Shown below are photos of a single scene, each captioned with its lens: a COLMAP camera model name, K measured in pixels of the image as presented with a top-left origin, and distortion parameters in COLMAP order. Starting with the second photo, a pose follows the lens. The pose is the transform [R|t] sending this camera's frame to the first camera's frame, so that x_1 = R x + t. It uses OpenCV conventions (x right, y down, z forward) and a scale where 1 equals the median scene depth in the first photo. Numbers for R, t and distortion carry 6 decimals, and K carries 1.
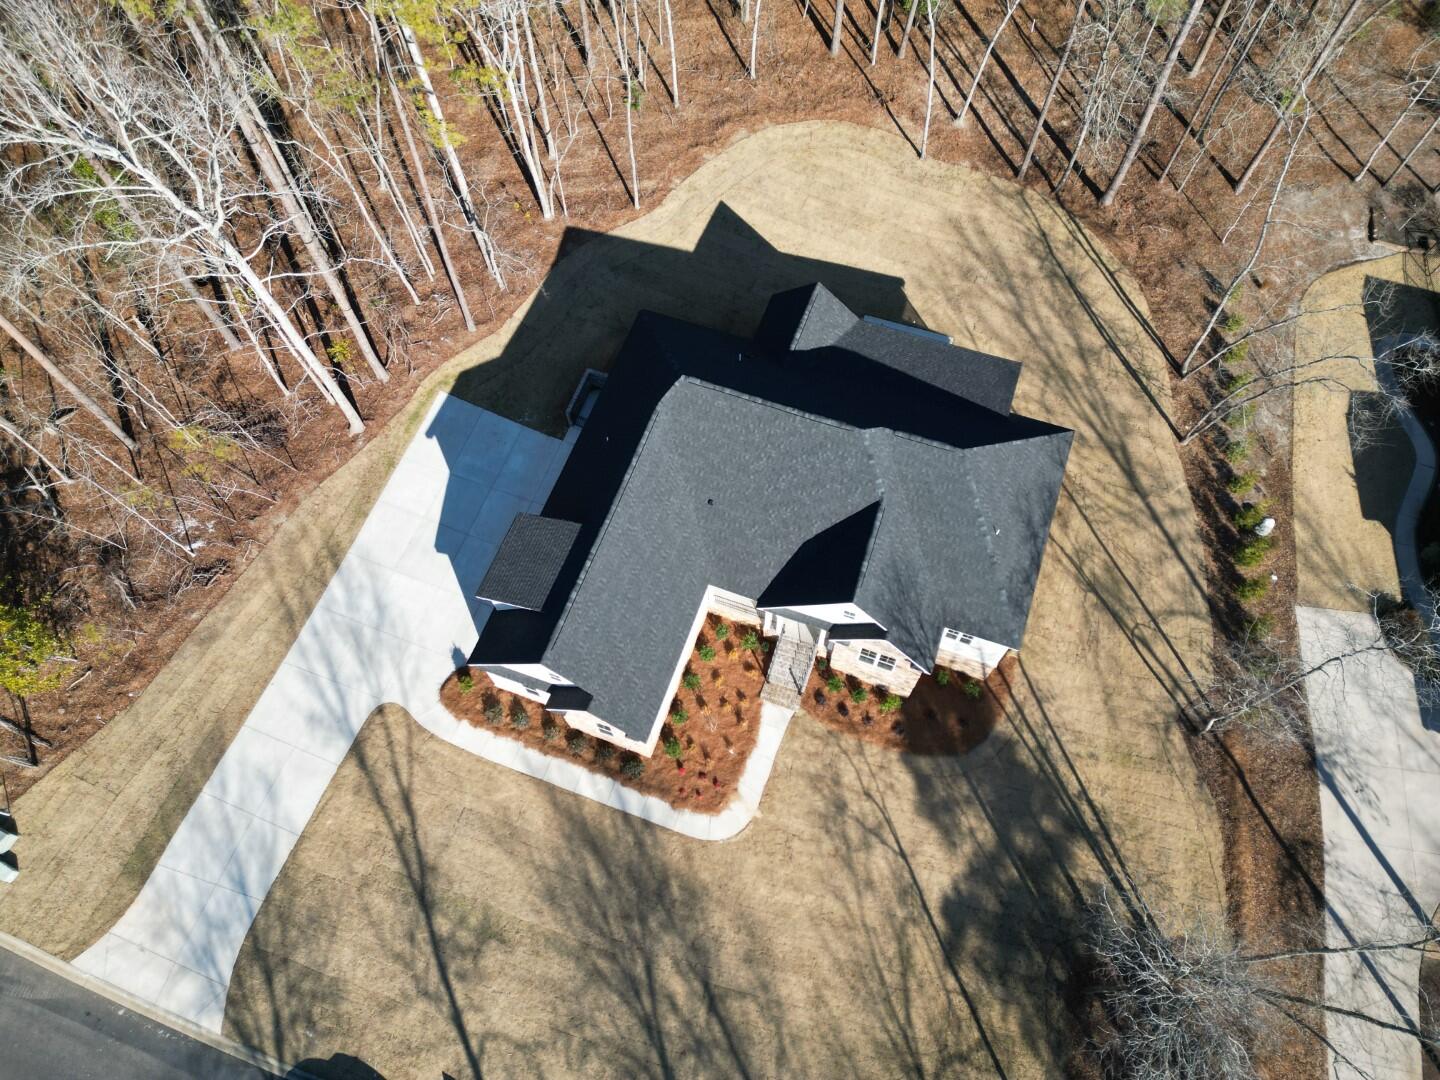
lens RADIAL K [[992.2, 0, 727.8], [0, 992.2, 537.3], [0, 0, 1]] dist [0.092173, -0.079295]
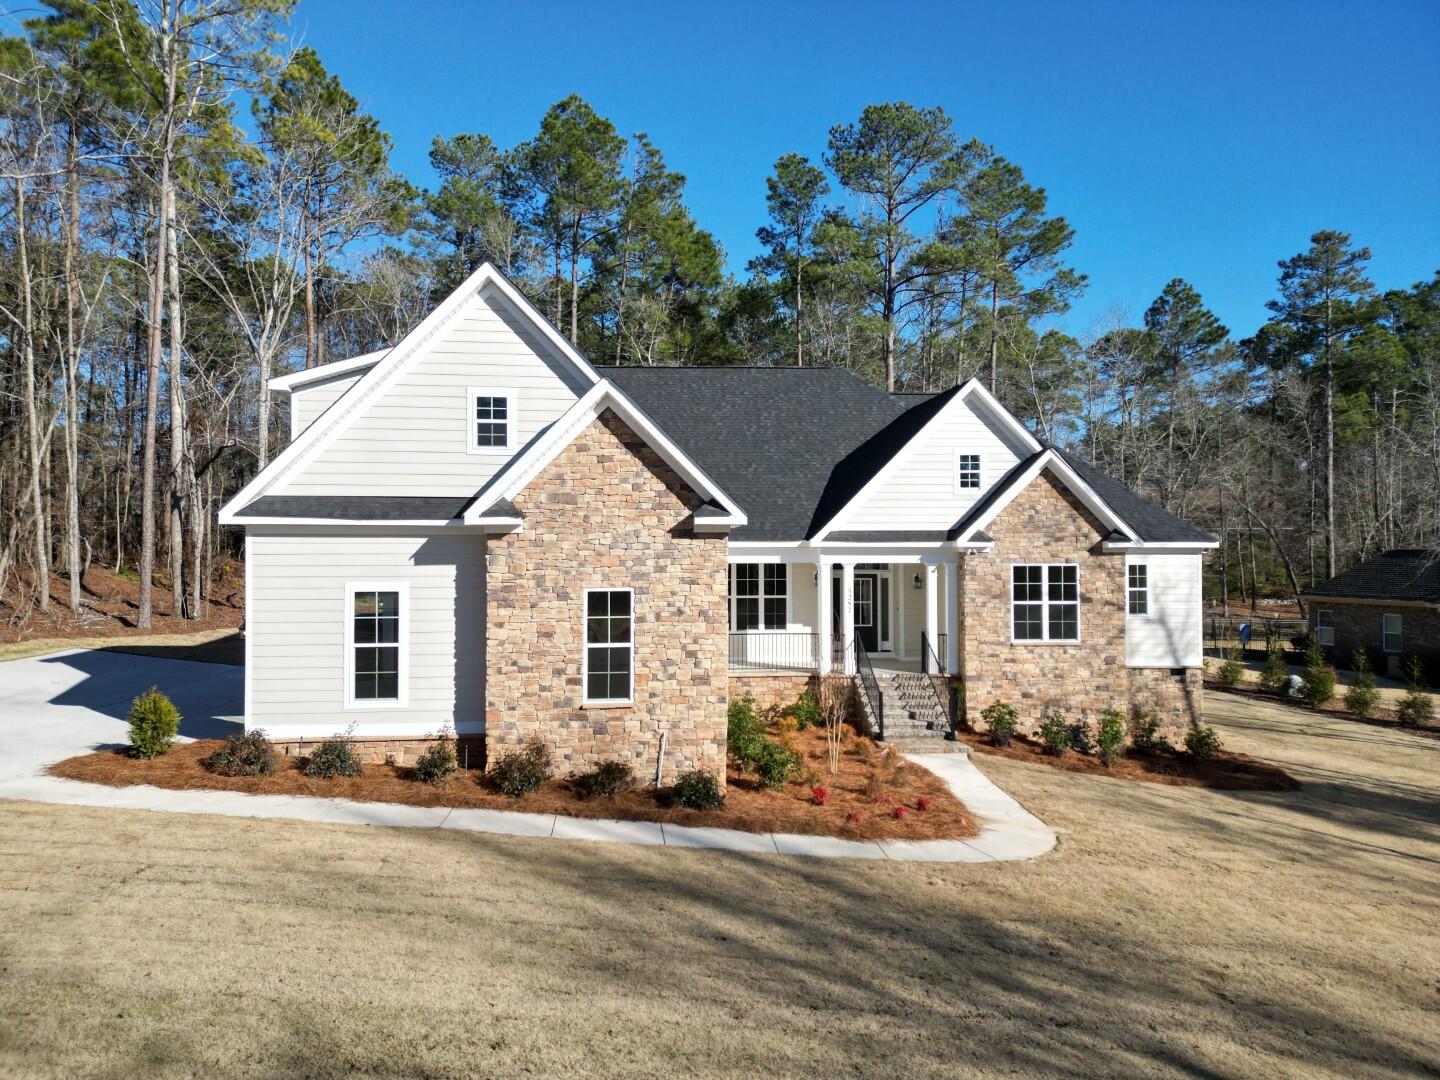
lens RADIAL K [[992.2, 0, 727.8], [0, 992.2, 537.3], [0, 0, 1]] dist [0.092173, -0.079295]
pose [[0.910130, 0.014136, 0.414081, -0.244064], [0.364549, 0.447616, -0.816544, 0.507238], [-0.196892, 0.894114, 0.402236, 0.820988]]
